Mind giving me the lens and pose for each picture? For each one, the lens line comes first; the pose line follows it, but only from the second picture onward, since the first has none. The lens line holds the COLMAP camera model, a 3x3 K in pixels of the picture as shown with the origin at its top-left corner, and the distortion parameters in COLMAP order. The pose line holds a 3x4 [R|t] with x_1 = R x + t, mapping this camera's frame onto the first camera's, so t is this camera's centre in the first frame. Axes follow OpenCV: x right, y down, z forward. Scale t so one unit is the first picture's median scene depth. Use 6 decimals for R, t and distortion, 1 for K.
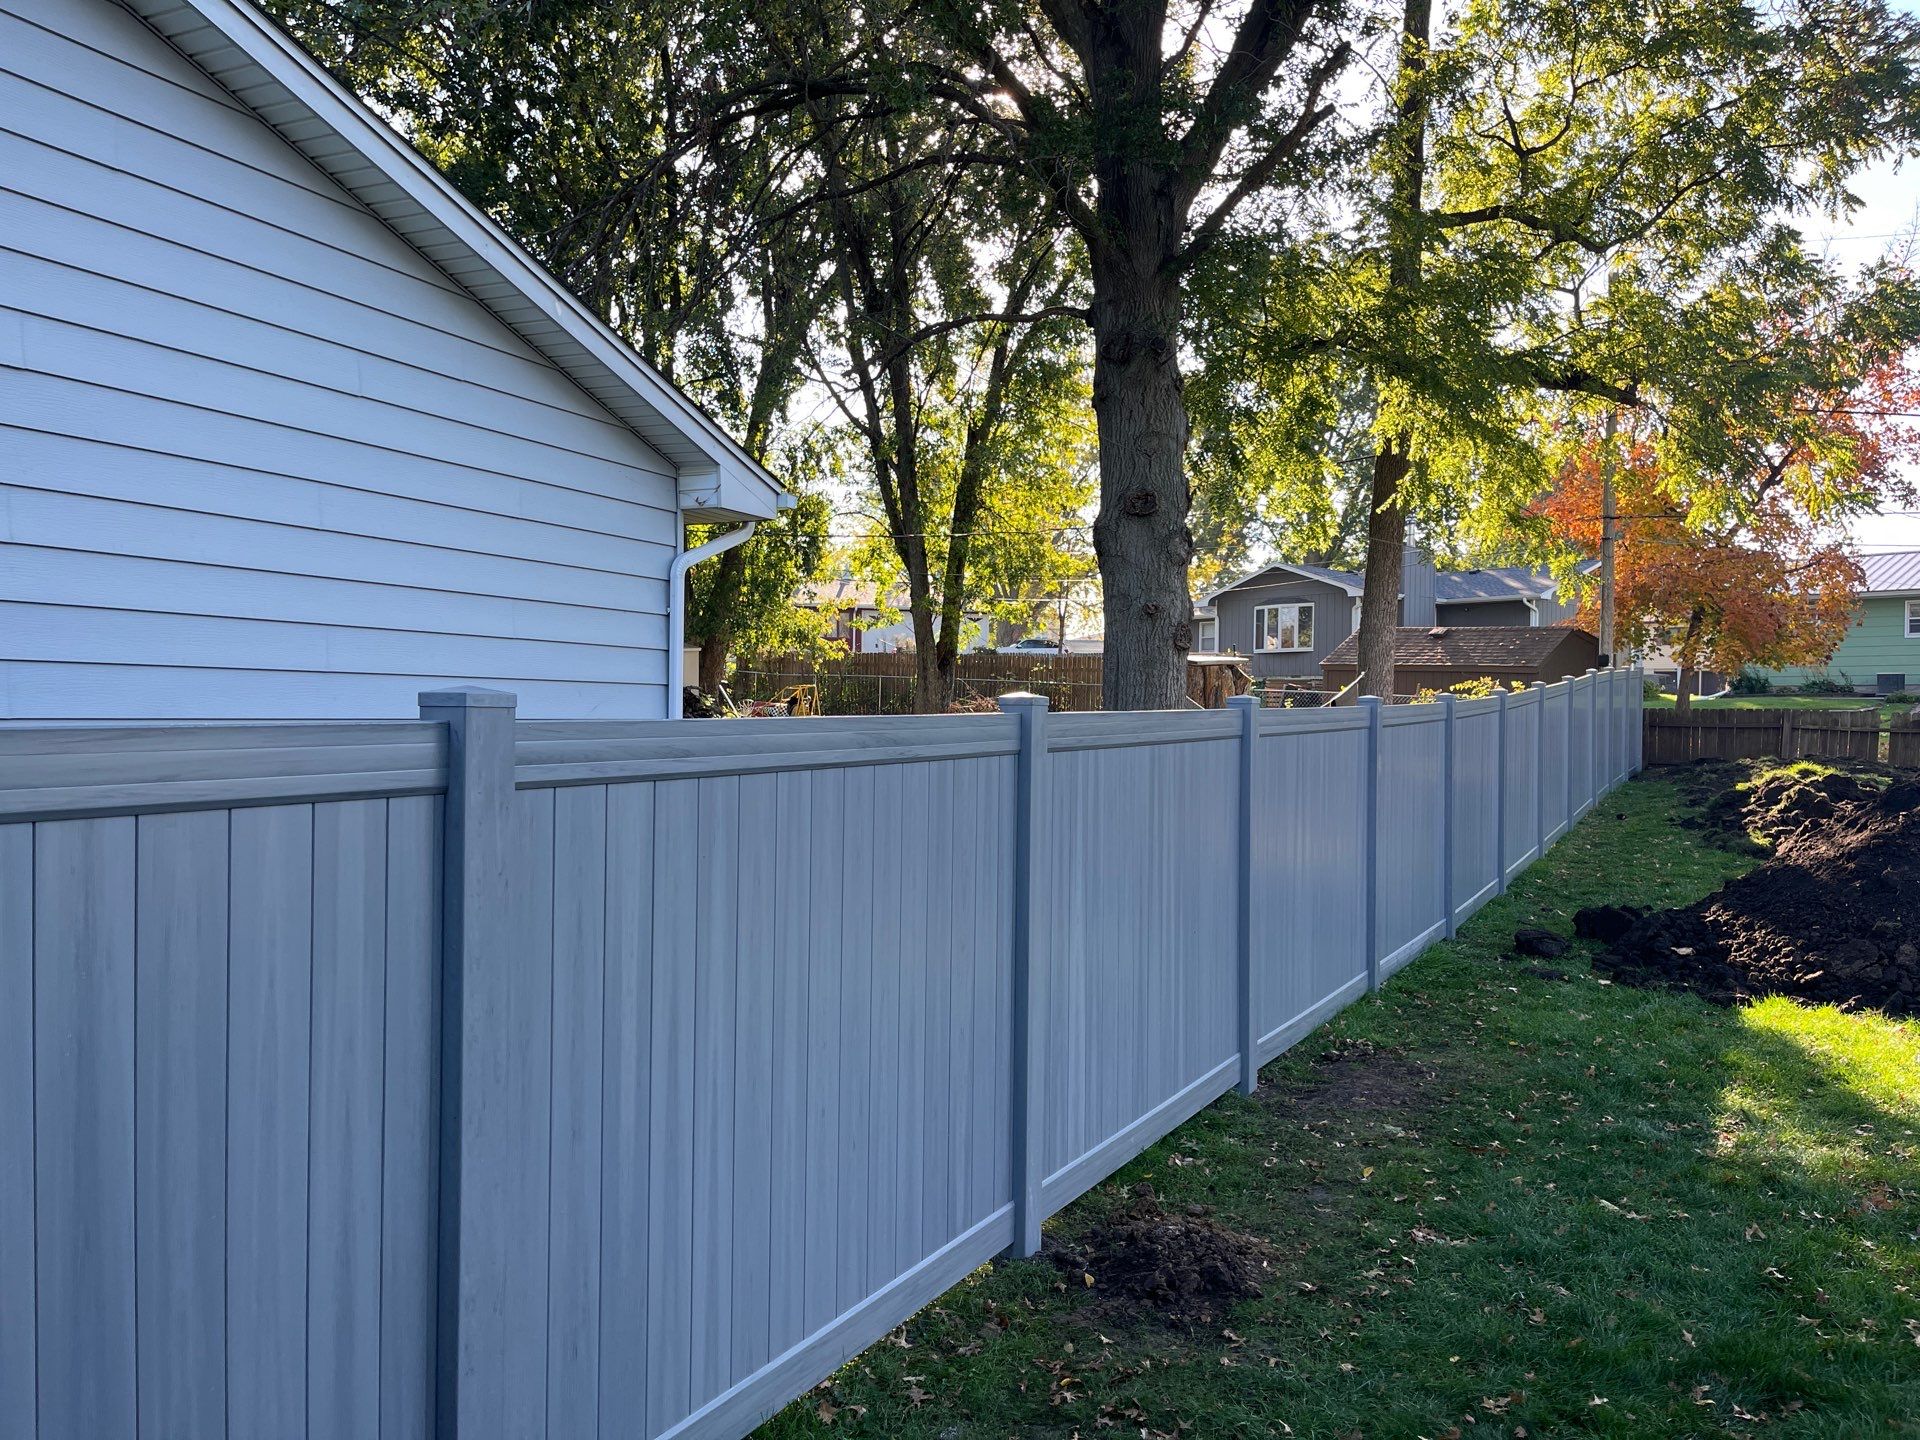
lens RADIAL K [[1438.1, 0, 984.1], [0, 1438.1, 718.6], [0, 0, 1]] dist [0.040268, -0.052515]
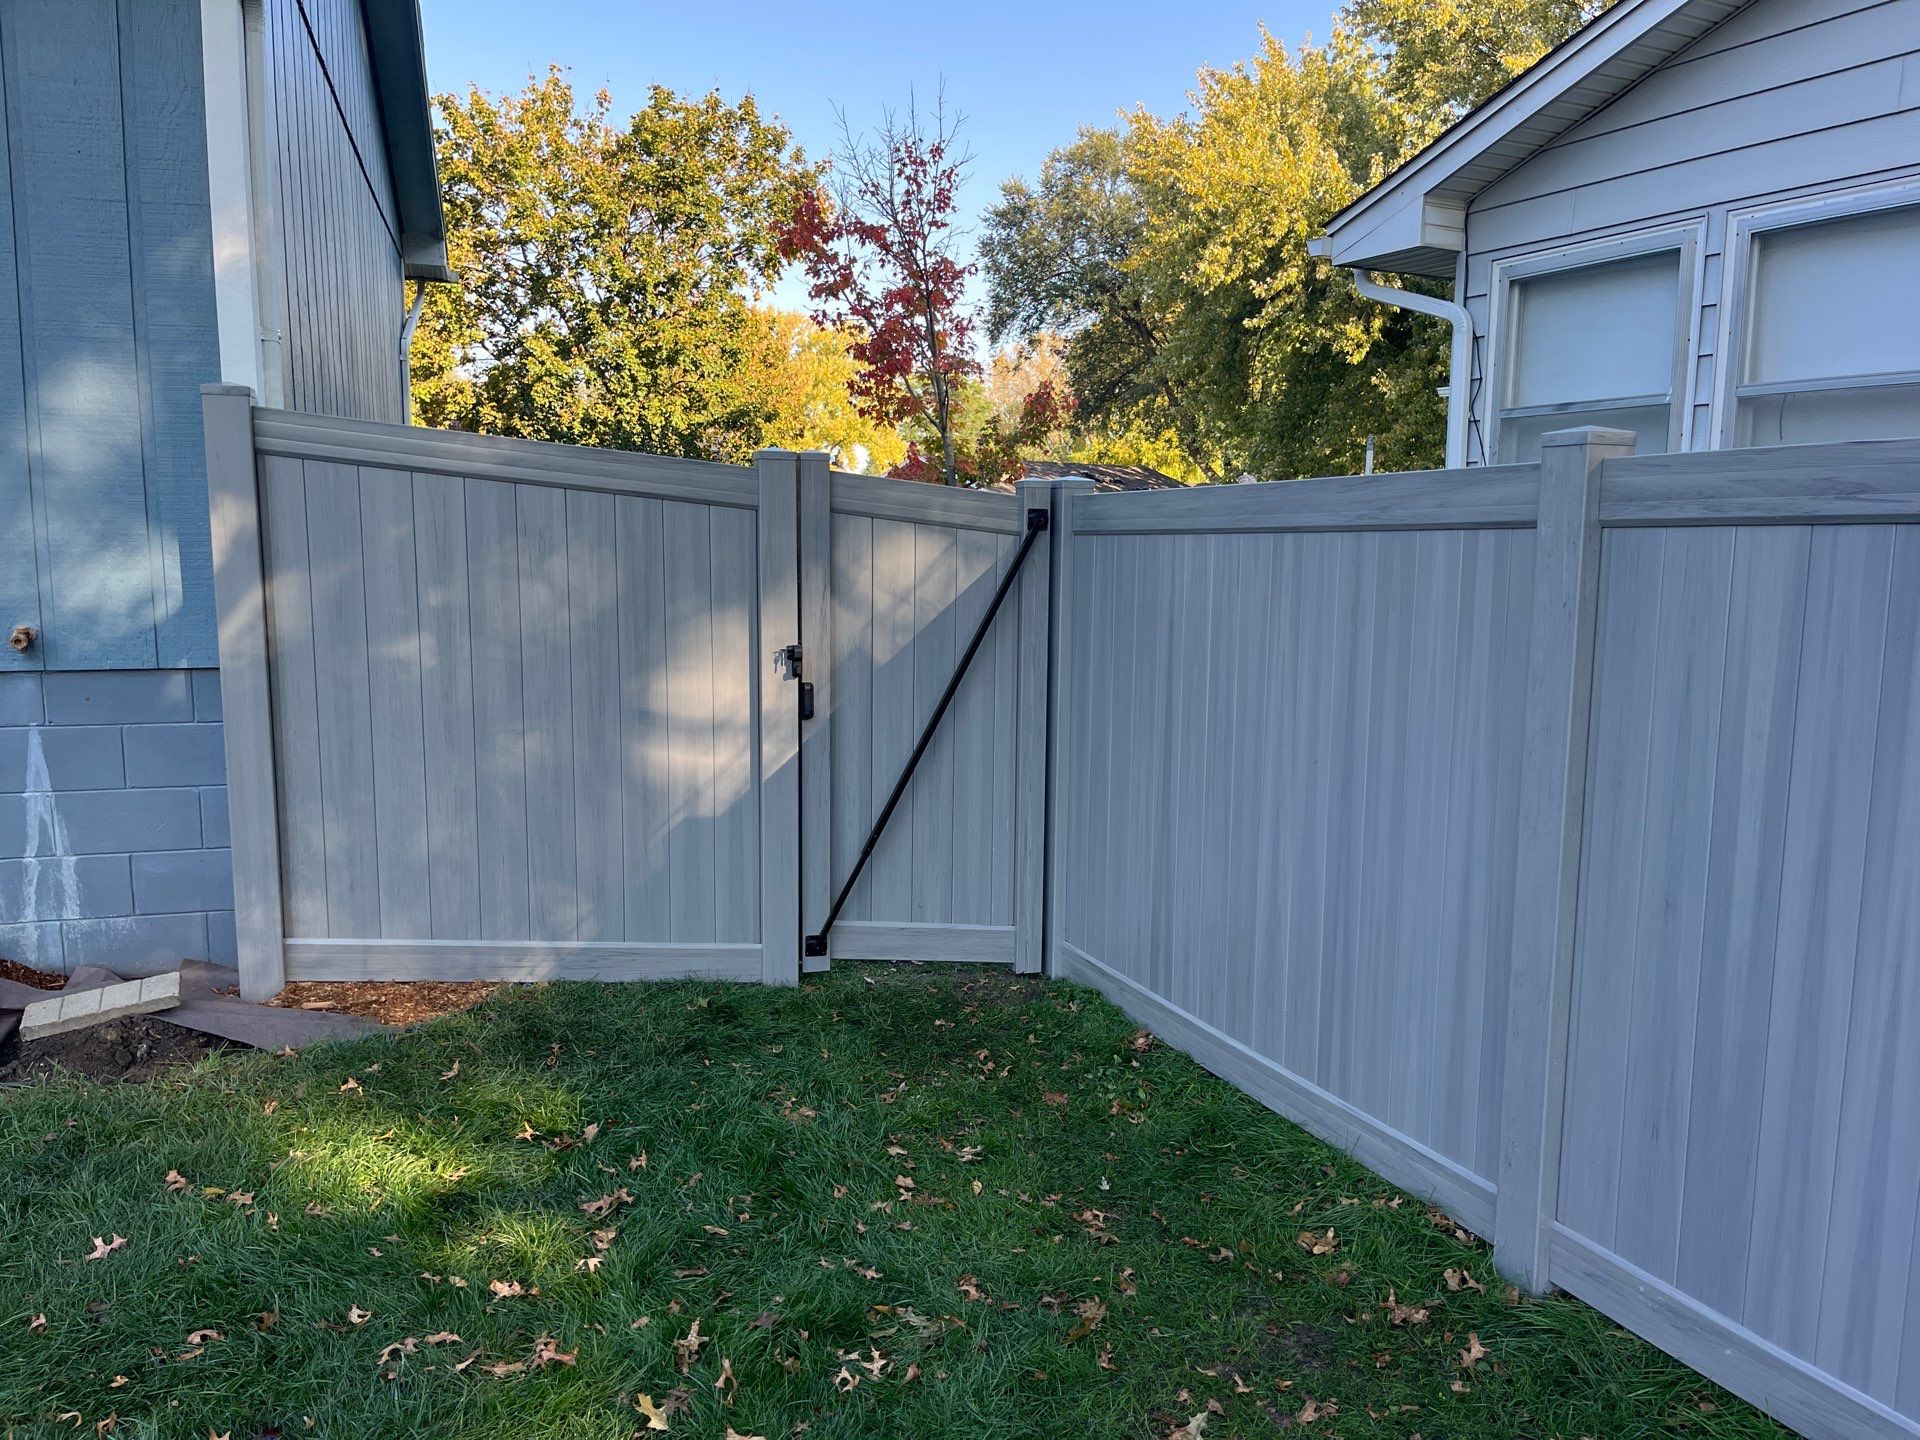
lens RADIAL K [[1438.1, 0, 984.1], [0, 1438.1, 718.6], [0, 0, 1]] dist [0.040268, -0.052515]
pose [[-0.612754, 0.088640, -0.785287, 0.233479], [-0.013516, 0.992369, 0.122561, 0.020151], [0.790158, 0.085714, -0.606880, 0.399488]]
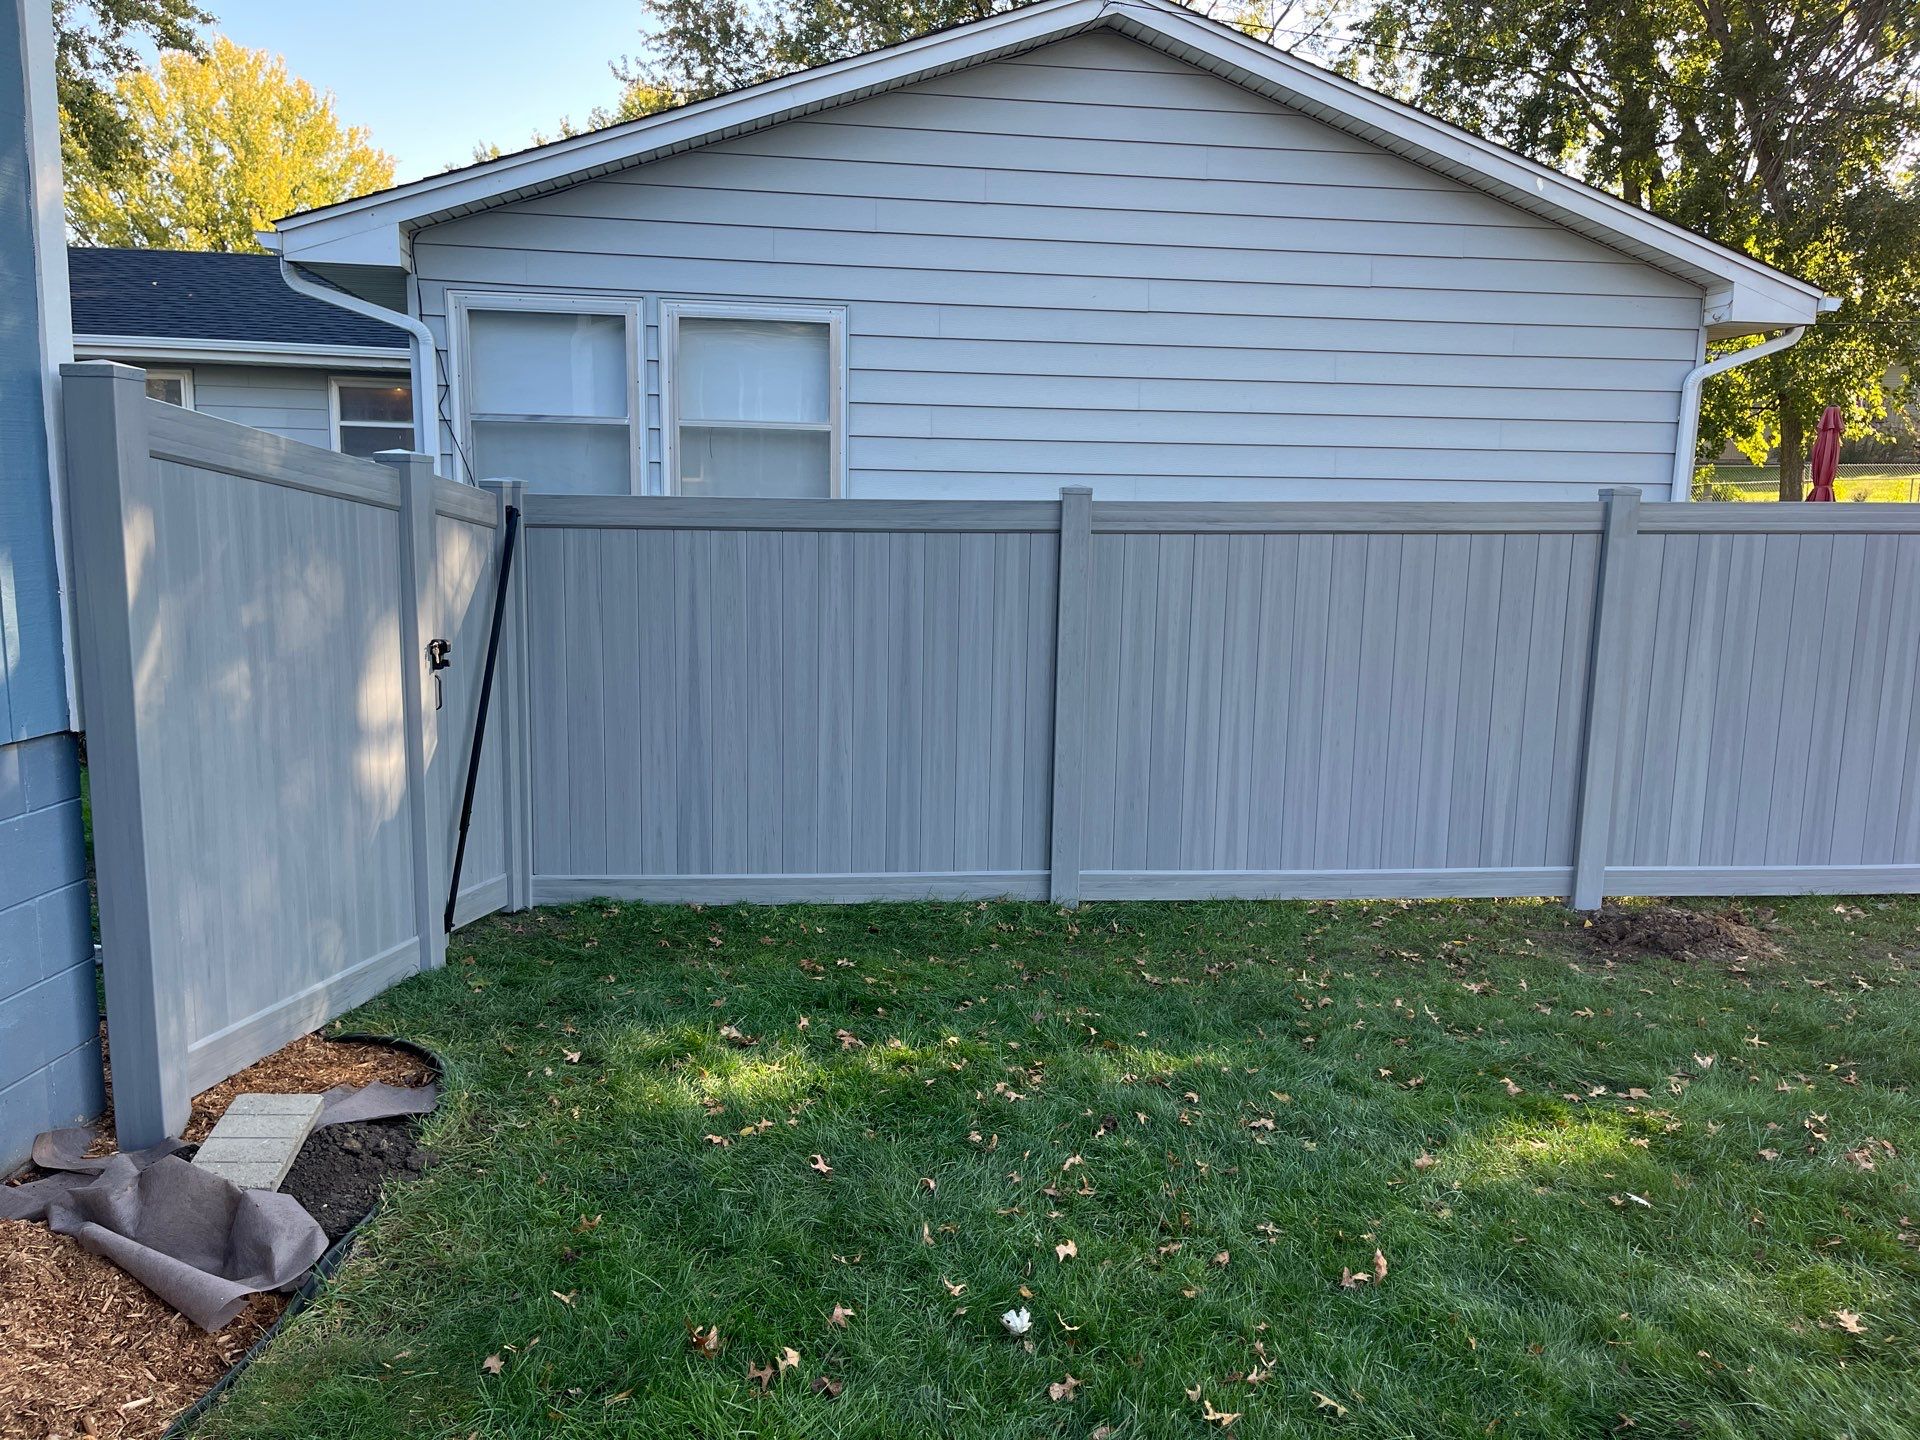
lens RADIAL K [[1438.1, 0, 984.1], [0, 1438.1, 718.6], [0, 0, 1]] dist [0.040268, -0.052515]
pose [[0.535809, 0.125730, -0.834926, 0.442045], [-0.013740, 0.990018, 0.140268, 0.007611], [0.844228, -0.063685, 0.532188, -0.094944]]
